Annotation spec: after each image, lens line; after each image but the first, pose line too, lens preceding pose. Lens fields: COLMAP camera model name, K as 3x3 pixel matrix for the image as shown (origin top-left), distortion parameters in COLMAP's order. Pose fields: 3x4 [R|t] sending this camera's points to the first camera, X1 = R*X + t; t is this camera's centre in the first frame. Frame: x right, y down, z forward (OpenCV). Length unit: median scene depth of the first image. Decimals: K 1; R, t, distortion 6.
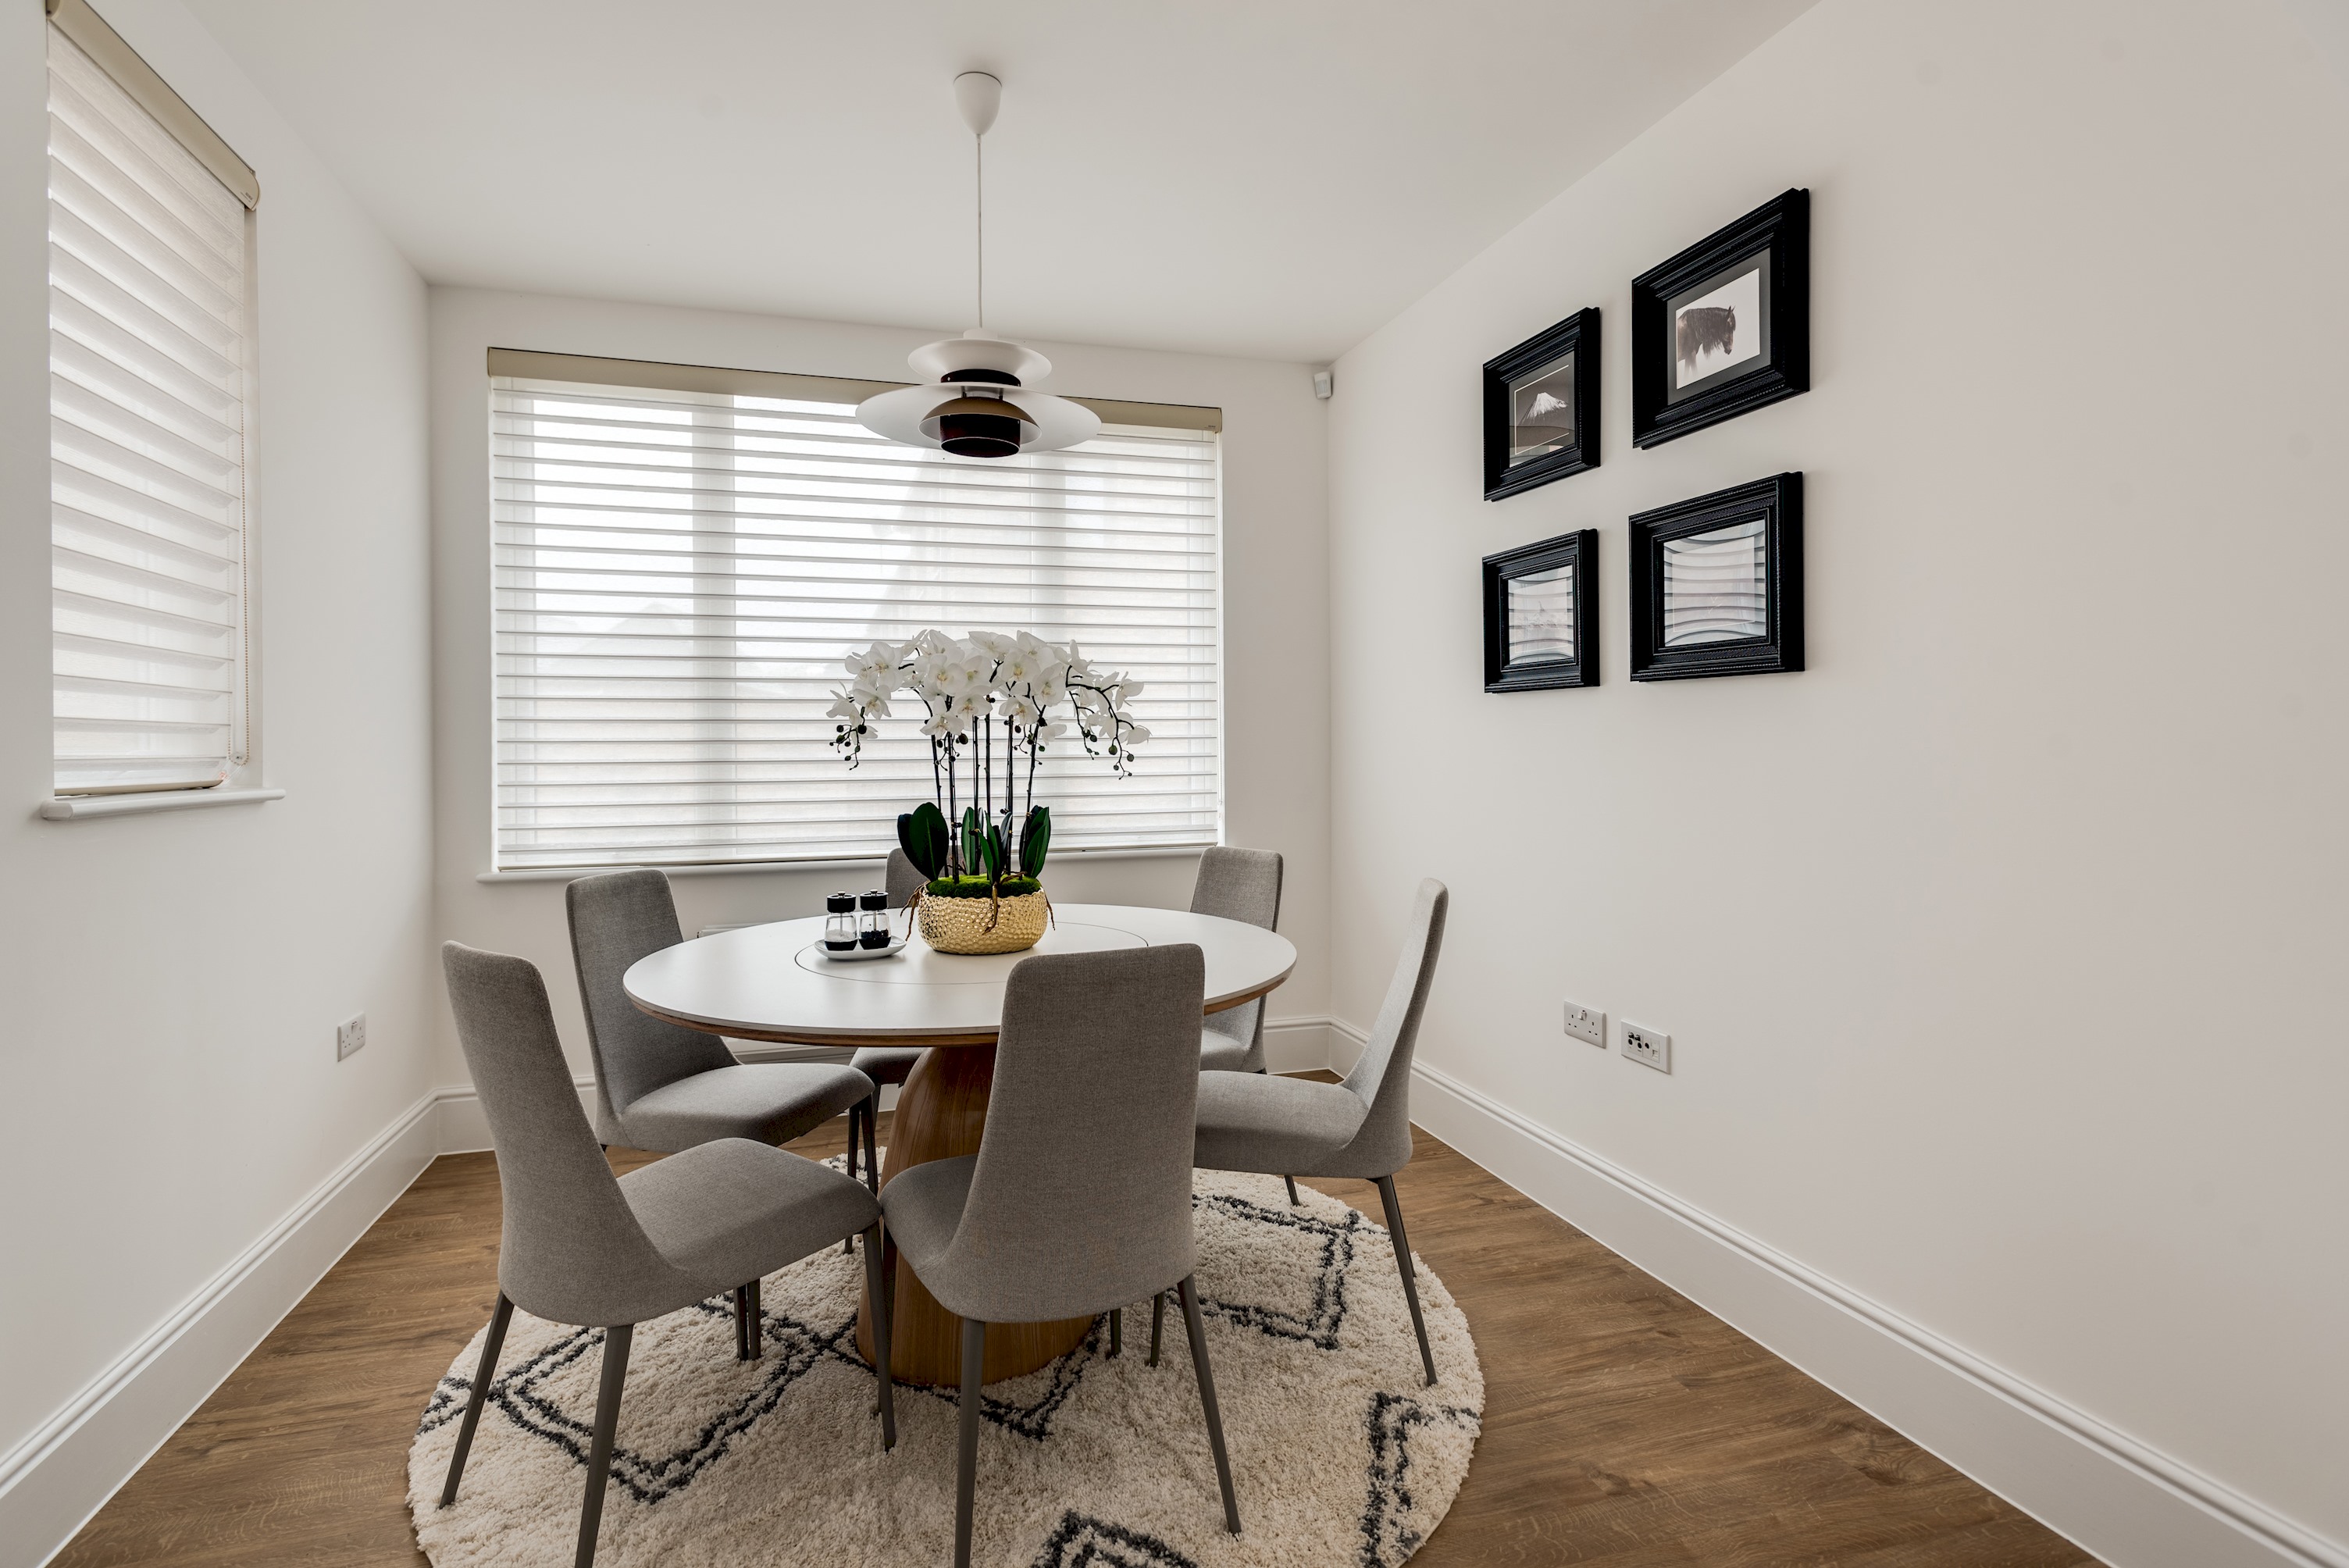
lens RADIAL K [[1135.8, 0, 1174.4], [0, 1135.8, 772.2], [0, 0, 1]] dist [0.002829, 0.000255]
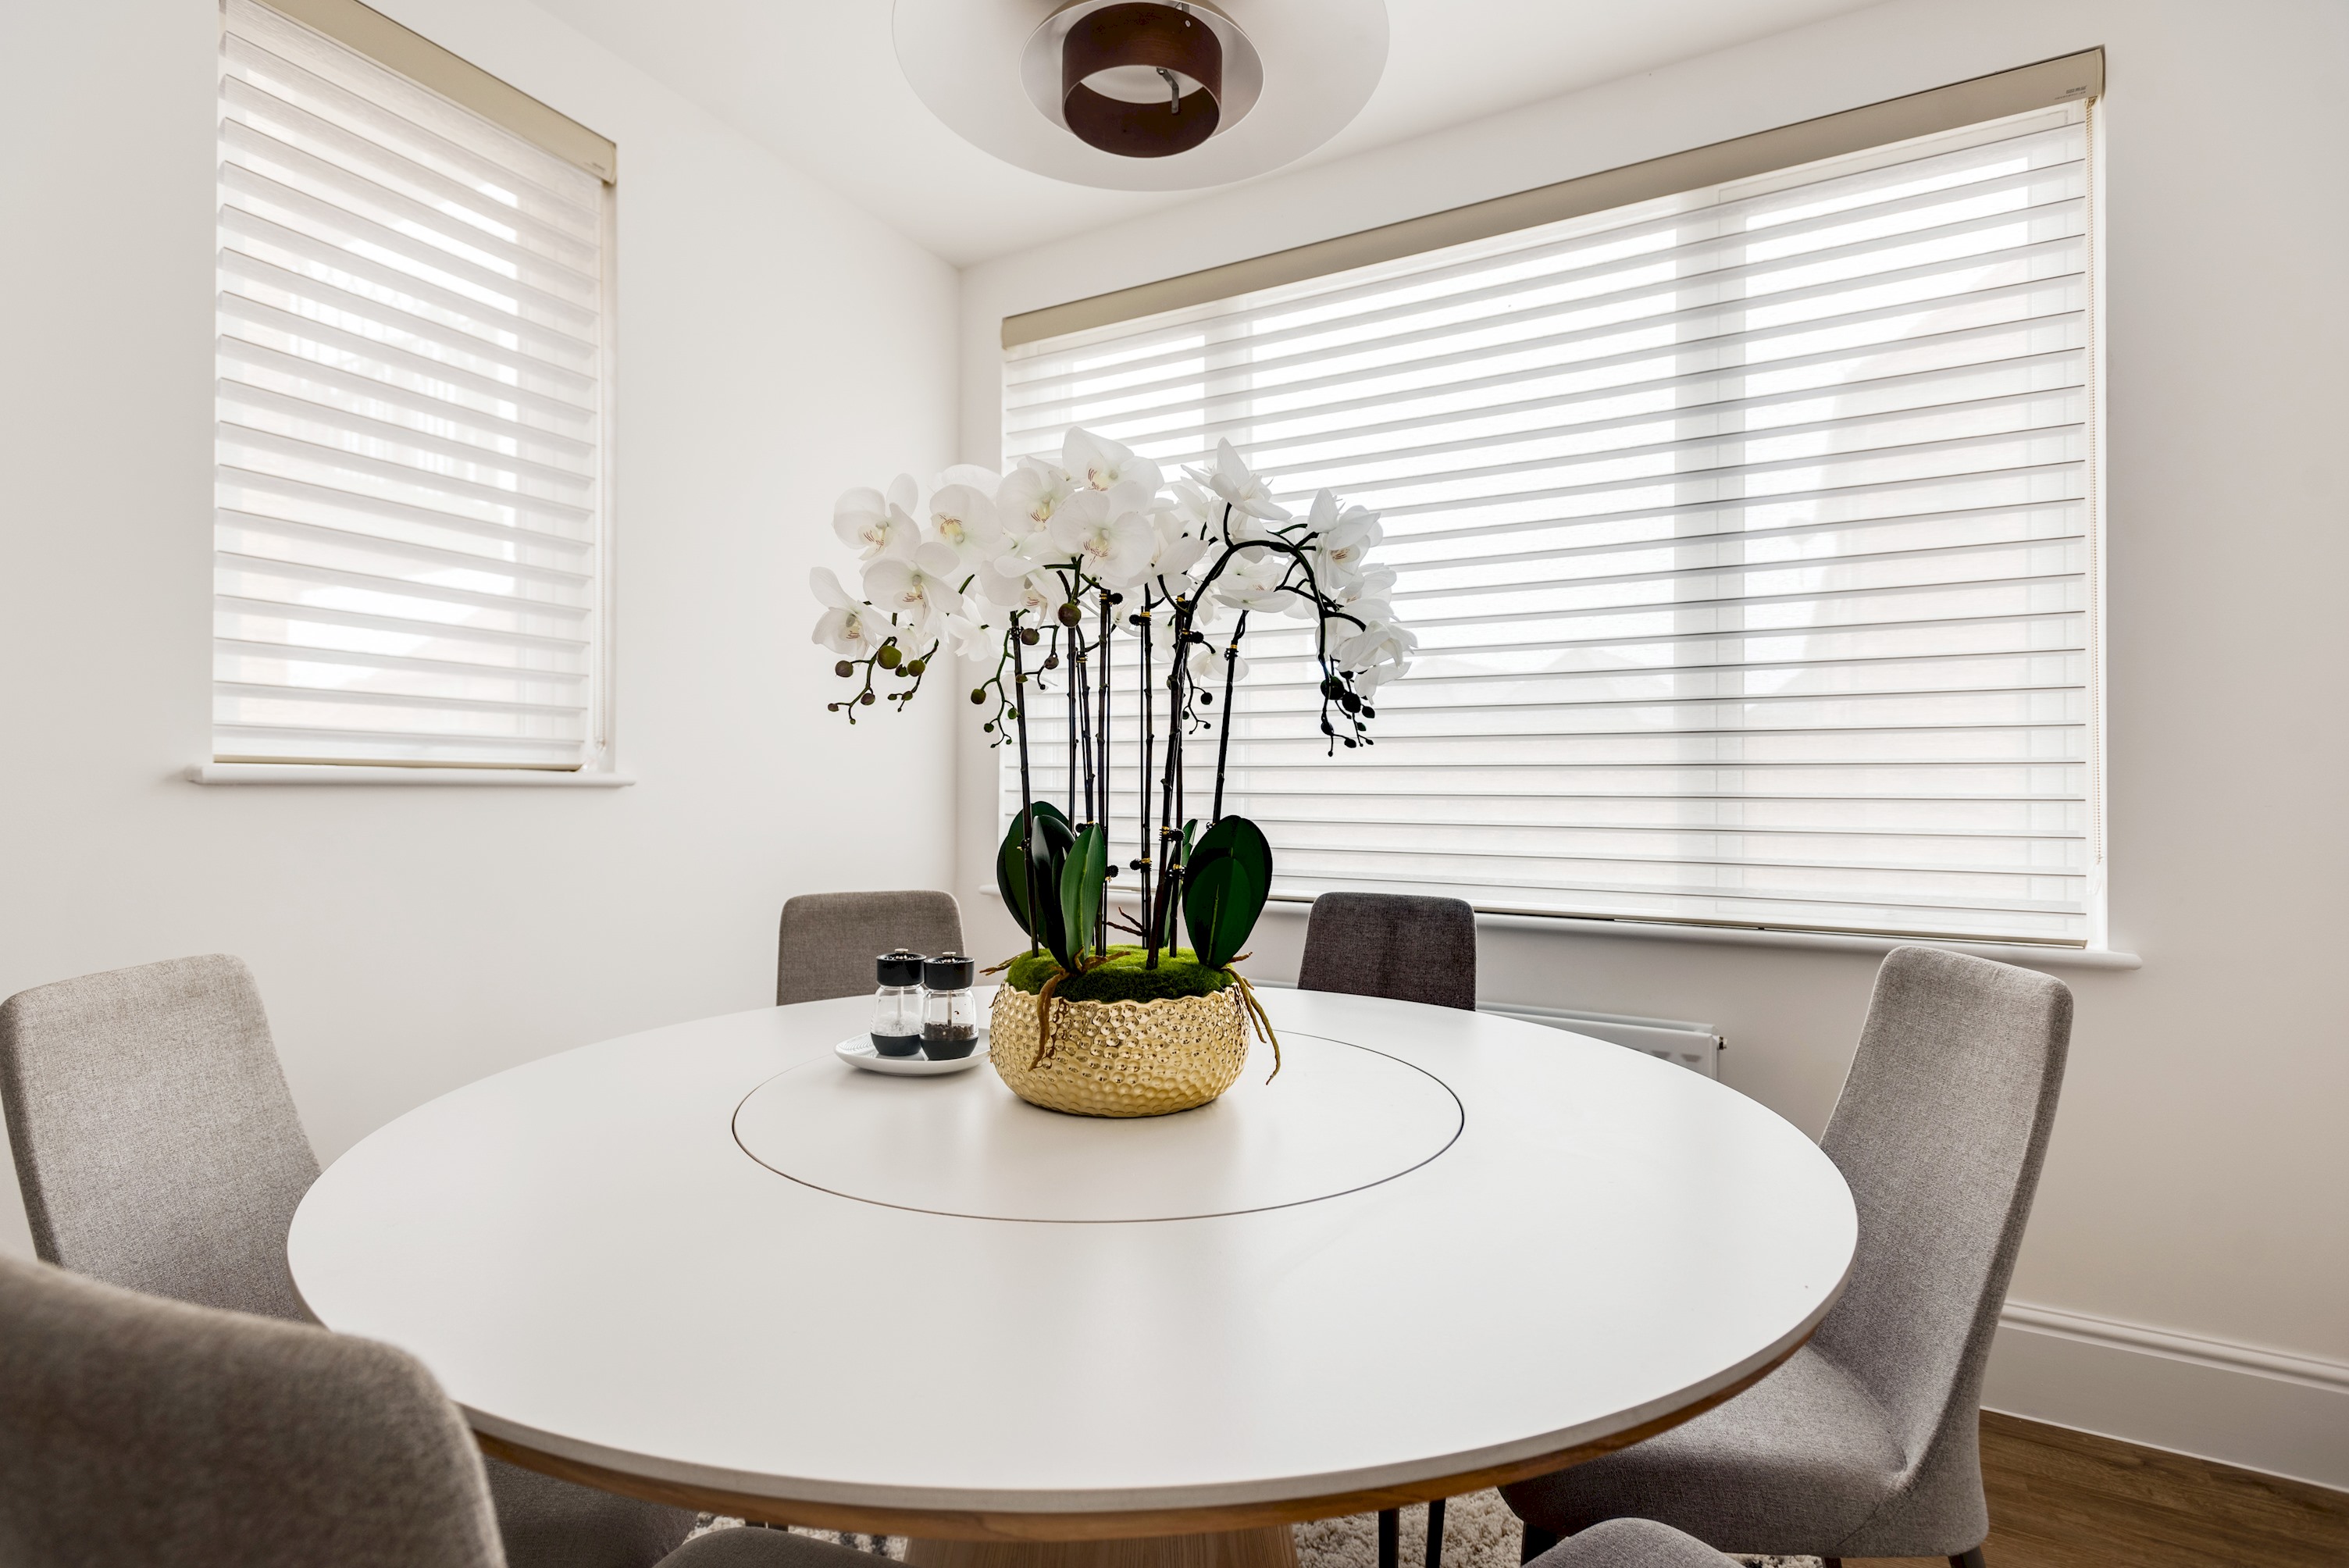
lens RADIAL K [[1086.7, 0, 1174.5], [0, 1086.7, 784.0], [0, 0, 1]] dist [0.016031, 0.000208]
pose [[0.682952, 0.006784, -0.730432, 0.207432], [-0.027877, 0.999470, -0.016783, 0.025851], [0.729931, 0.031824, 0.682779, 0.708647]]
